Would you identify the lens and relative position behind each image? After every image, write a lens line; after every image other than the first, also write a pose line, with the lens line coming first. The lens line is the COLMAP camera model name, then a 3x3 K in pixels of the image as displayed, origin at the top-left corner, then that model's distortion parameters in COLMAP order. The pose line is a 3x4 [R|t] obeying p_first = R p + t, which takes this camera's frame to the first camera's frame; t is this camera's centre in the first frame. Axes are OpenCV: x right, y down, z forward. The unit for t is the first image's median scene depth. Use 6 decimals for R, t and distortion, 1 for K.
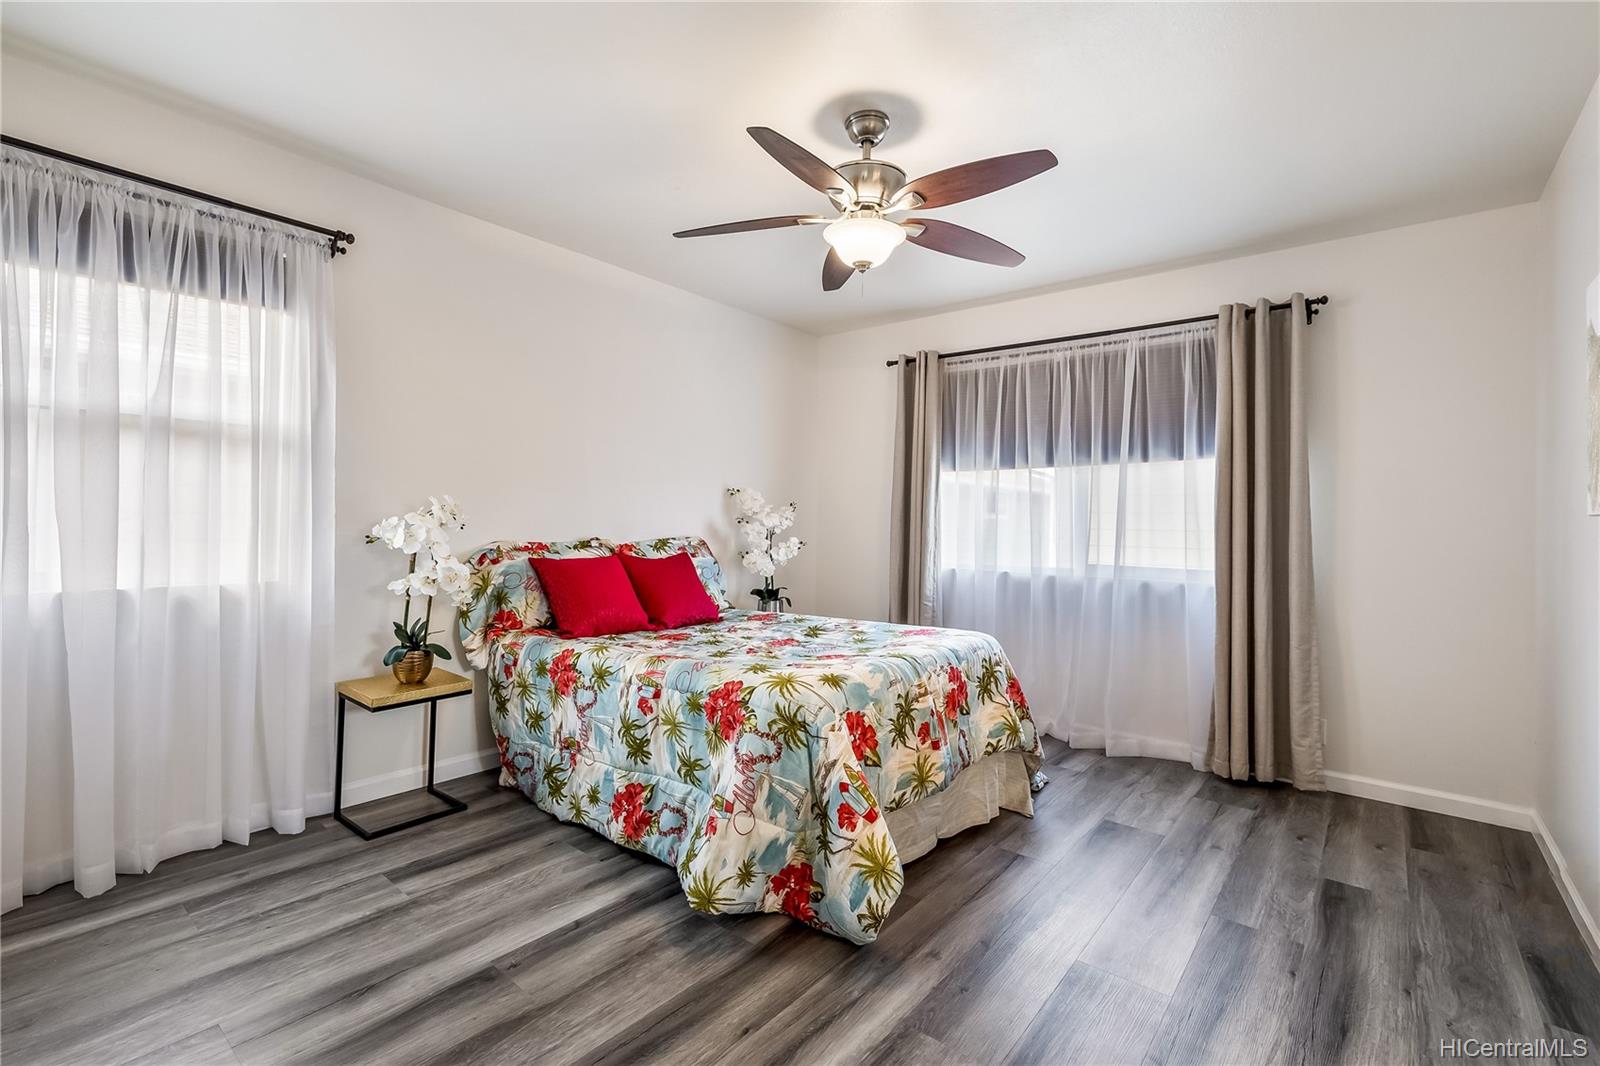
lens RADIAL K [[688.7, 0, 785.6], [0, 688.7, 520.8], [0, 0, 1]] dist [-0.001026, 0.001732]
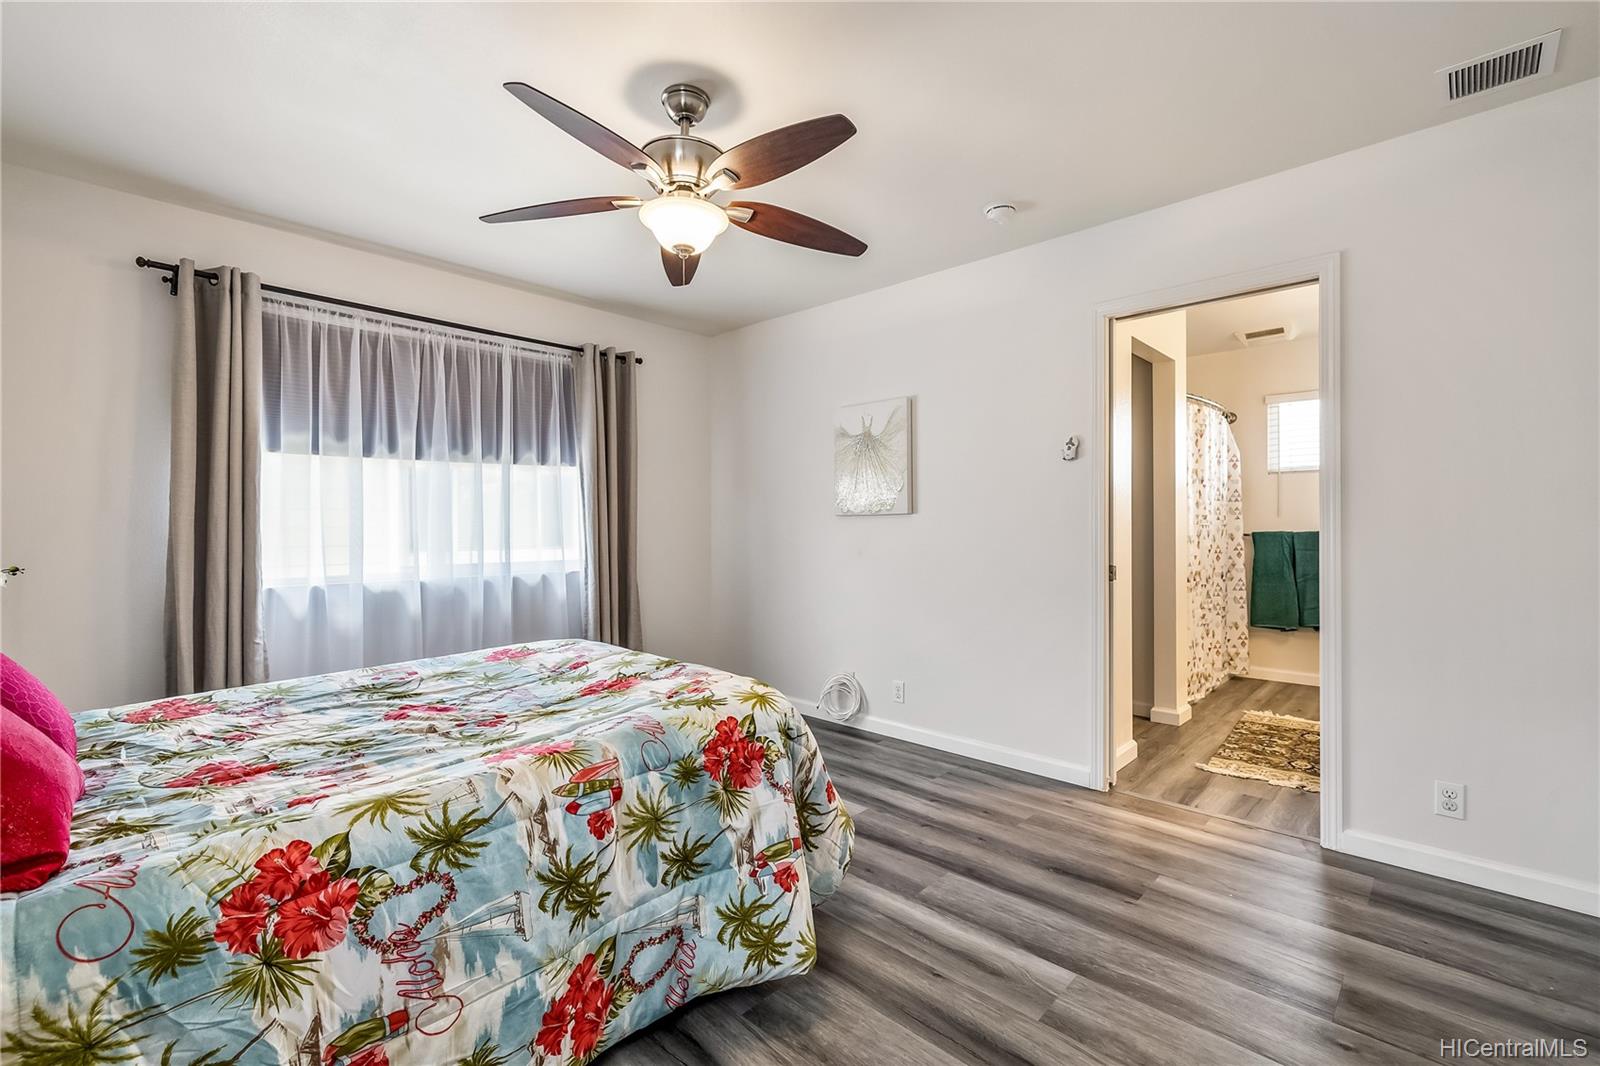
lens RADIAL K [[688.7, 0, 796.3], [0, 688.7, 524.5], [0, 0, 1]] dist [-0.001026, 0.001732]
pose [[0.091198, -0.019002, 0.995651, -0.733116], [0.004342, 0.999816, 0.018684, -0.015007], [-0.995823, 0.002619, 0.091264, 0.689295]]
